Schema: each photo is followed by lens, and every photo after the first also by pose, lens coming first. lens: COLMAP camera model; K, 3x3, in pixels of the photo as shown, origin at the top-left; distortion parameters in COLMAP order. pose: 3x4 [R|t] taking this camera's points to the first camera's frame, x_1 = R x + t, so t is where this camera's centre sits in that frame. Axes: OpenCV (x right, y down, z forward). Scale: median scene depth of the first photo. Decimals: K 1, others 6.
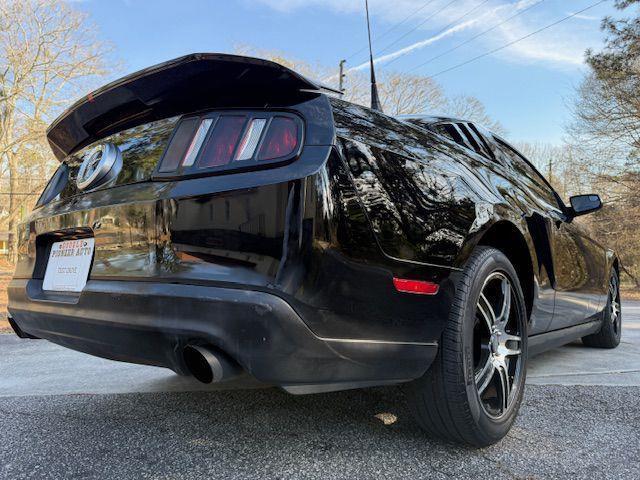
lens RADIAL K [[451.5, 0, 320.0], [0, 451.5, 240.0], [0, 0, 1]] dist [0.007253, -0.009342]
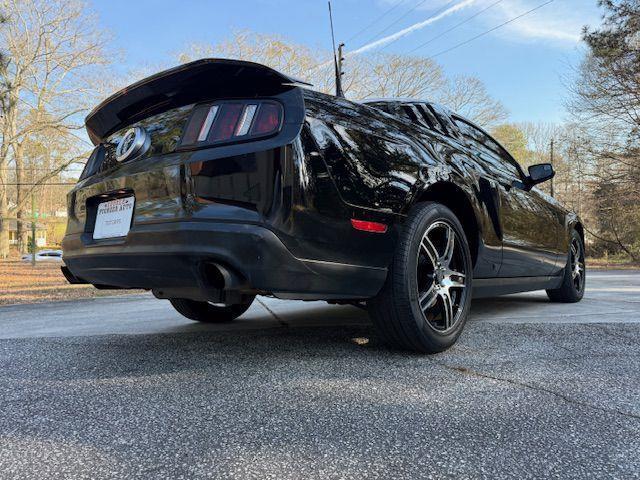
lens RADIAL K [[446.7, 0, 320.8], [0, 446.7, 242.0], [0, 0, 1]] dist [0.062248, -0.077335]
pose [[0.999745, -0.020573, -0.009326, 0.059602], [0.020903, 0.999106, 0.036759, 0.076317], [0.008562, -0.036945, 0.999281, -0.287414]]
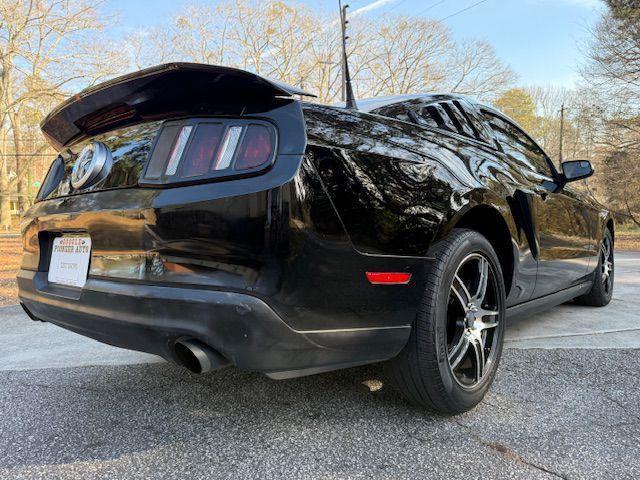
lens RADIAL K [[451.5, 0, 320.0], [0, 451.5, 240.0], [0, 0, 1]] dist [0.007253, -0.009342]
pose [[0.999572, -0.021877, -0.019410, 0.054952], [0.023796, 0.994203, 0.104848, -0.079901], [0.017004, -0.105265, 0.994299, -0.050737]]
